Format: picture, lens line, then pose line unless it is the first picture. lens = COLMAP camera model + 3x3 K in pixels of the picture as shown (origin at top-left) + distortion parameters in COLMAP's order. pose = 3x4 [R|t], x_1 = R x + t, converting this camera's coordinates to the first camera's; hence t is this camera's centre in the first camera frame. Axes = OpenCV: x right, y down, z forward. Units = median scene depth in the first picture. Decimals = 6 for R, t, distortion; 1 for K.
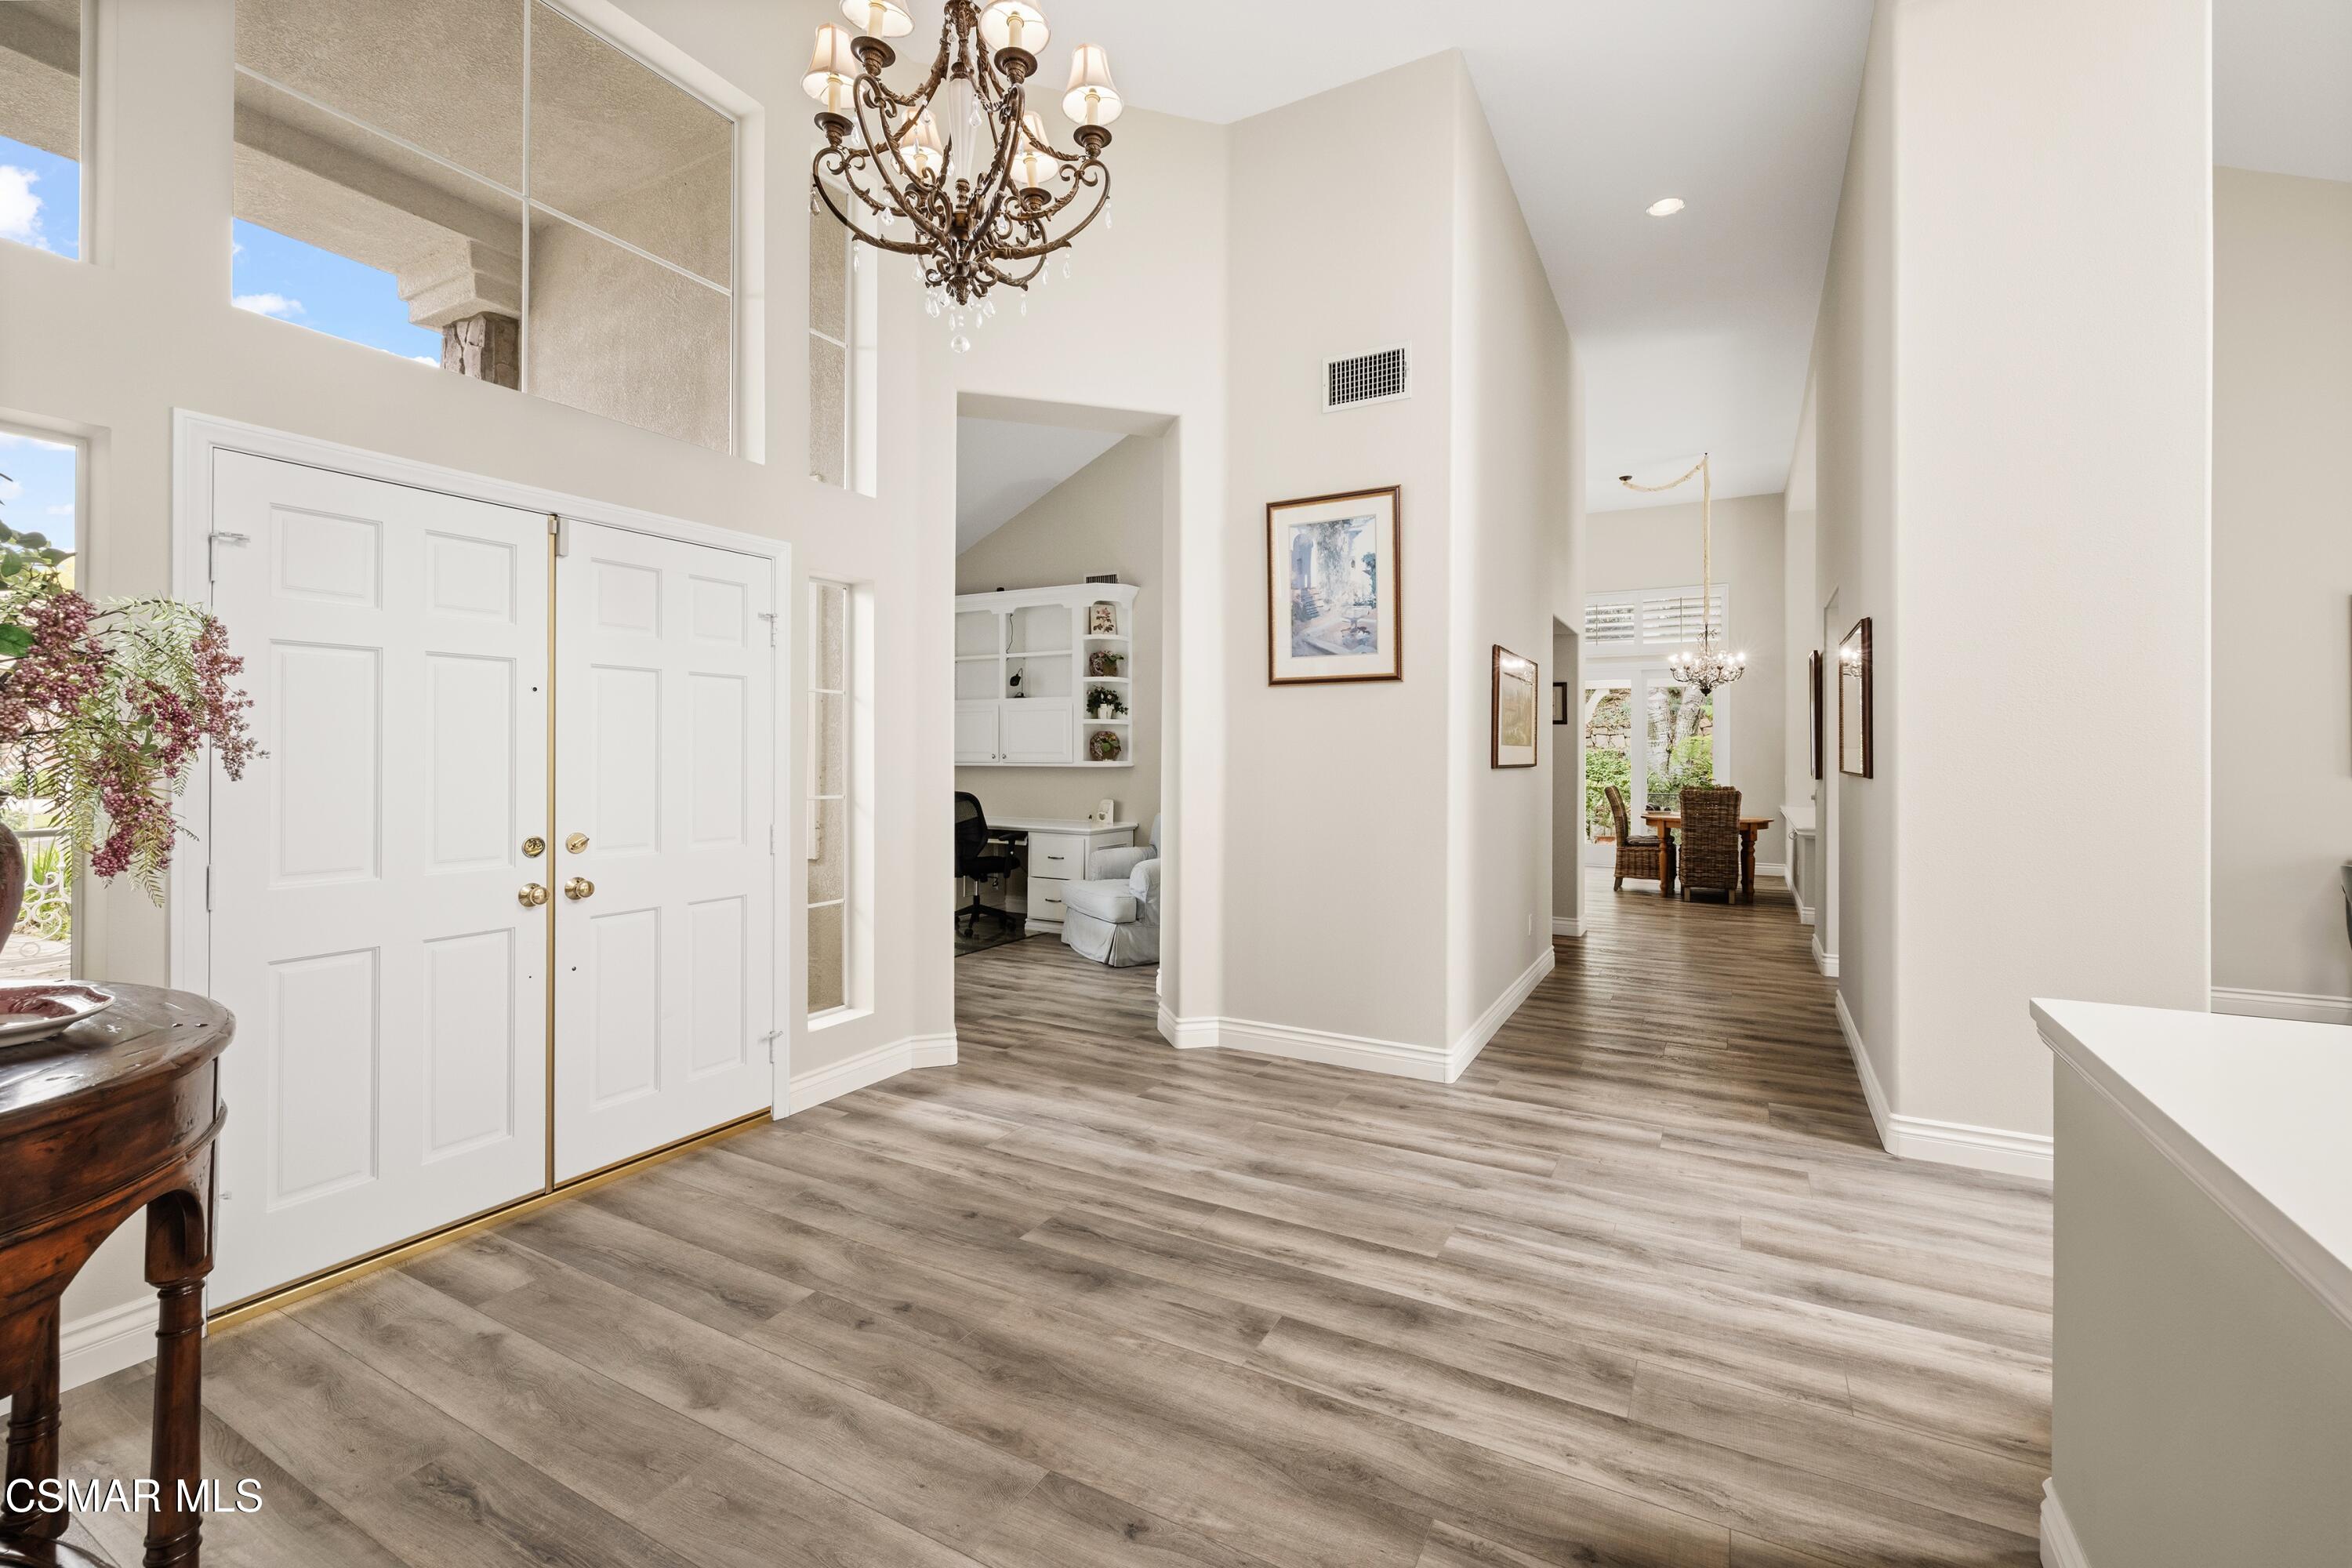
lens RADIAL K [[1002.0, 0, 1167.6], [0, 1002.0, 772.5], [0, 0, 1]] dist [-0.001601, 0.000013]
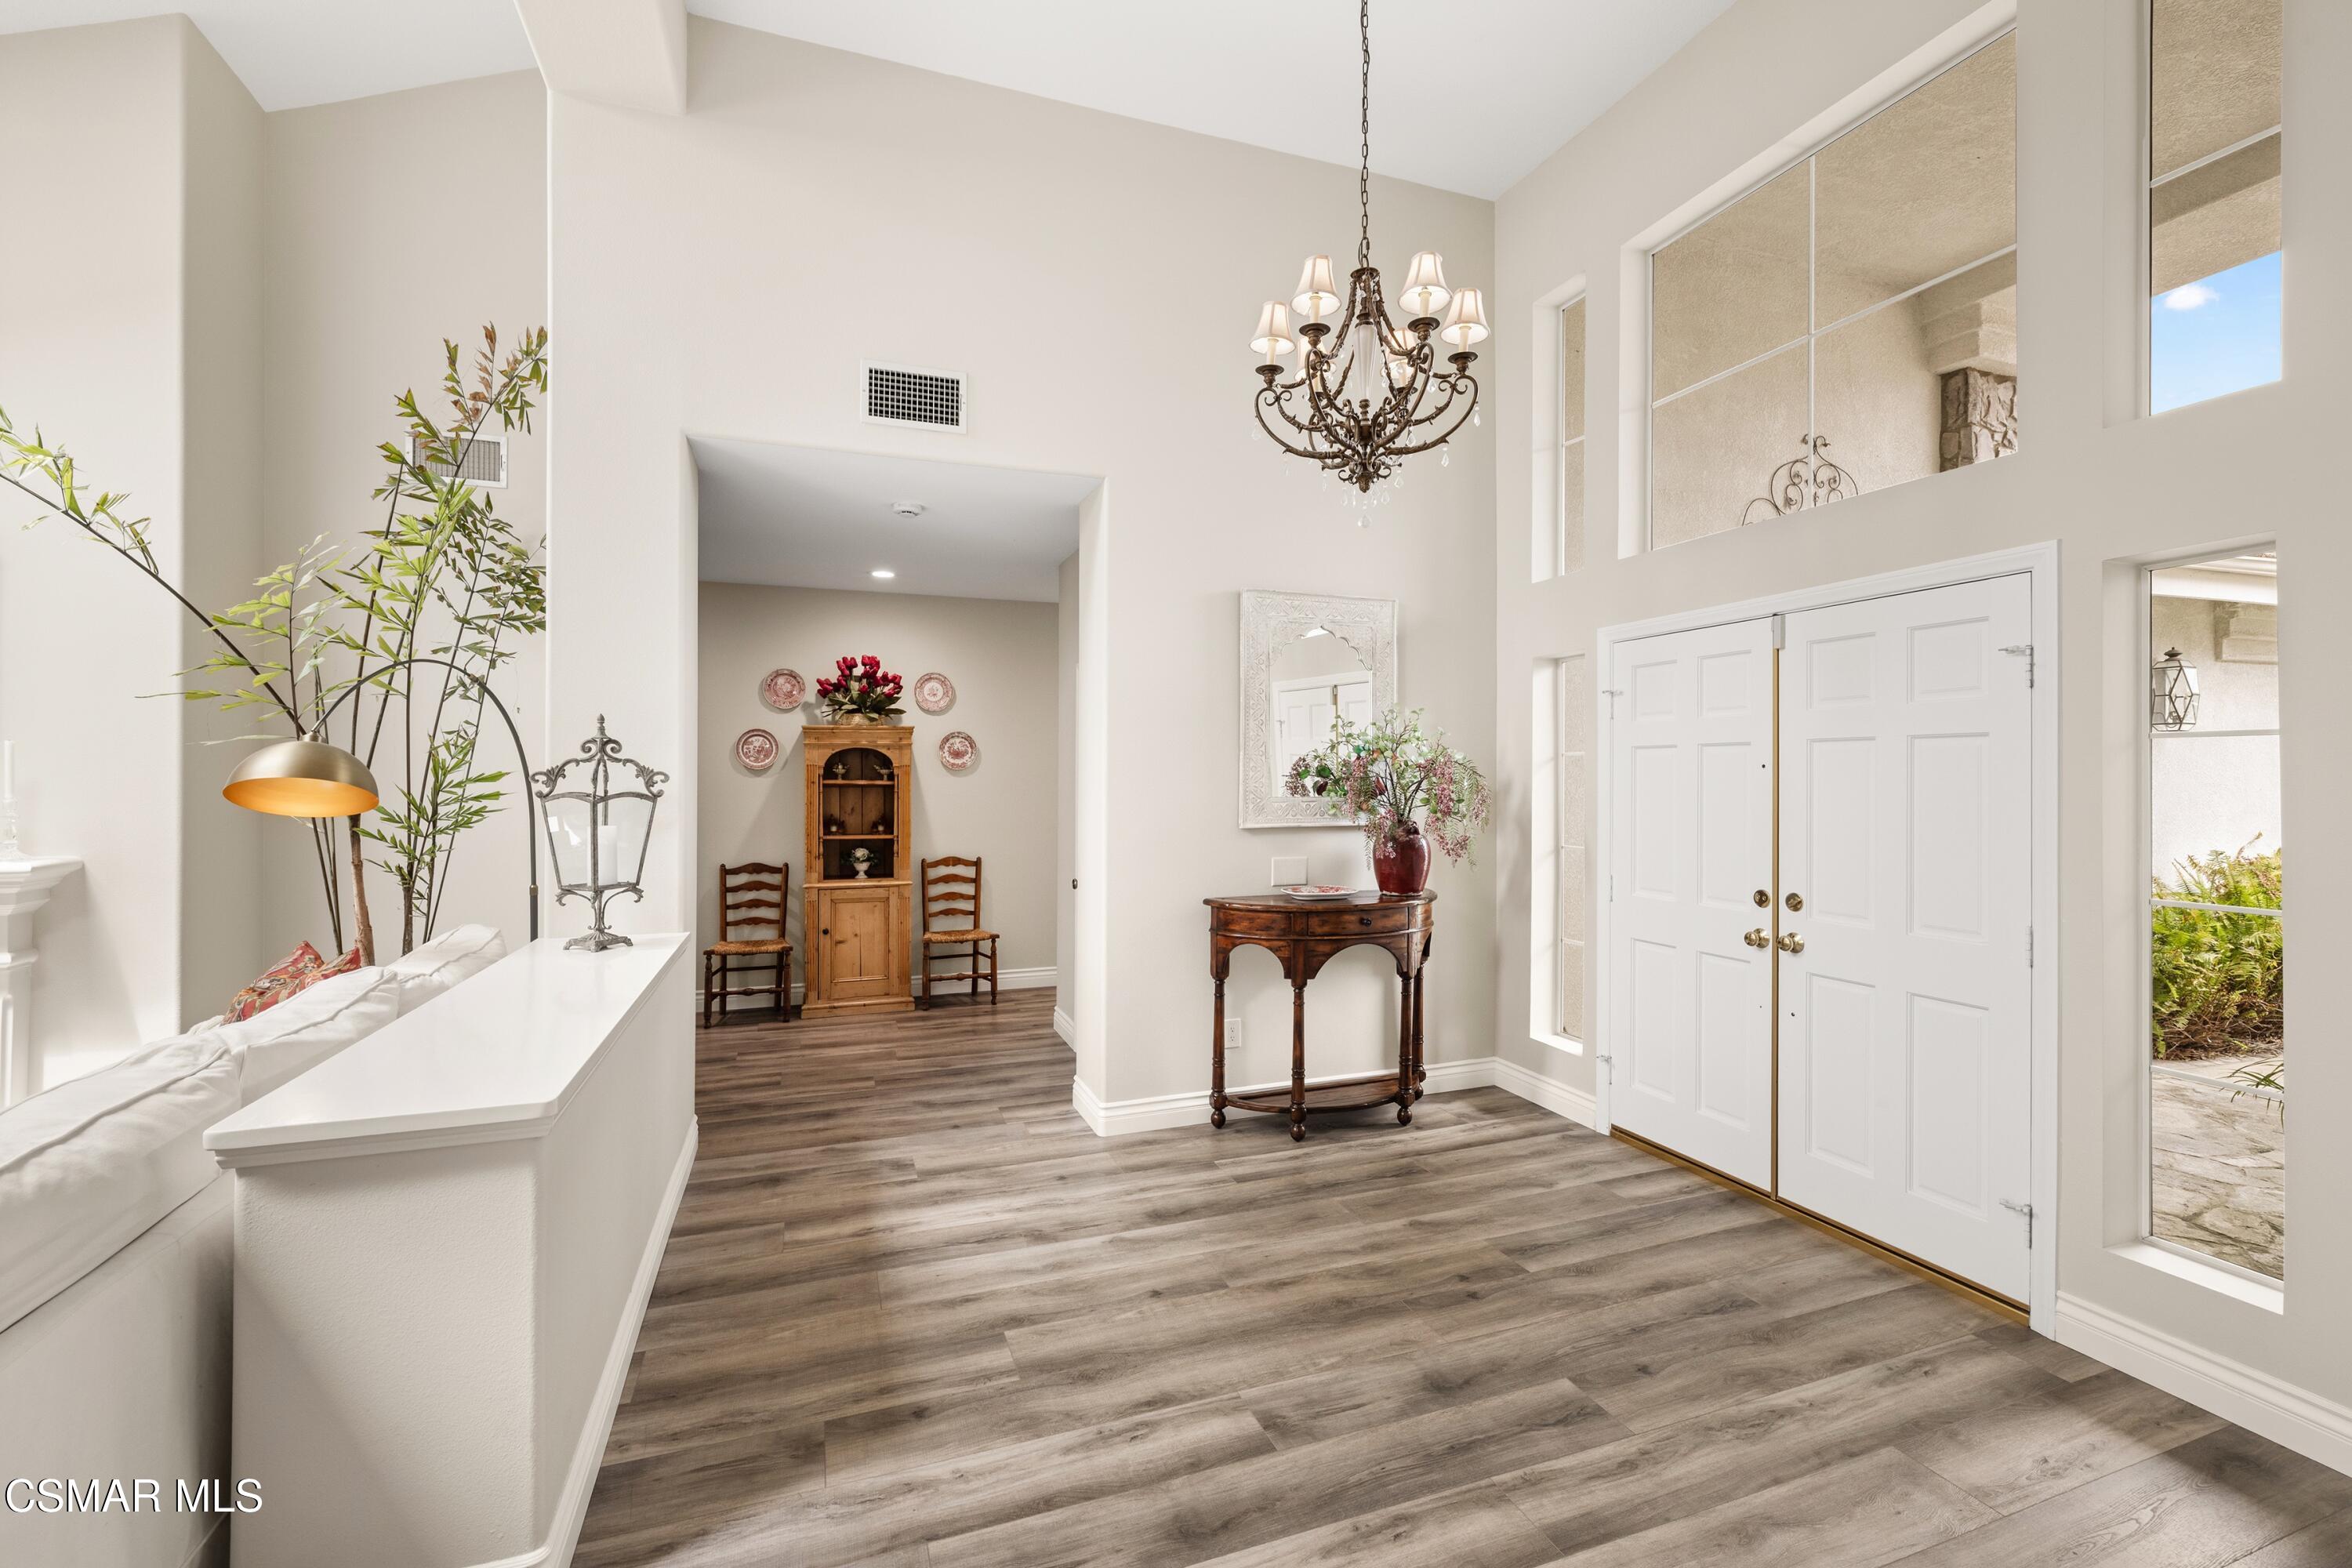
lens RADIAL K [[1002.0, 0, 1167.6], [0, 1002.0, 772.5], [0, 0, 1]] dist [-0.001601, 0.000013]
pose [[-0.654718, -0.002389, -0.755869, 0.606912], [-0.017342, 0.999779, 0.011861, -0.060573], [0.755674, 0.020873, -0.654615, 1.048287]]
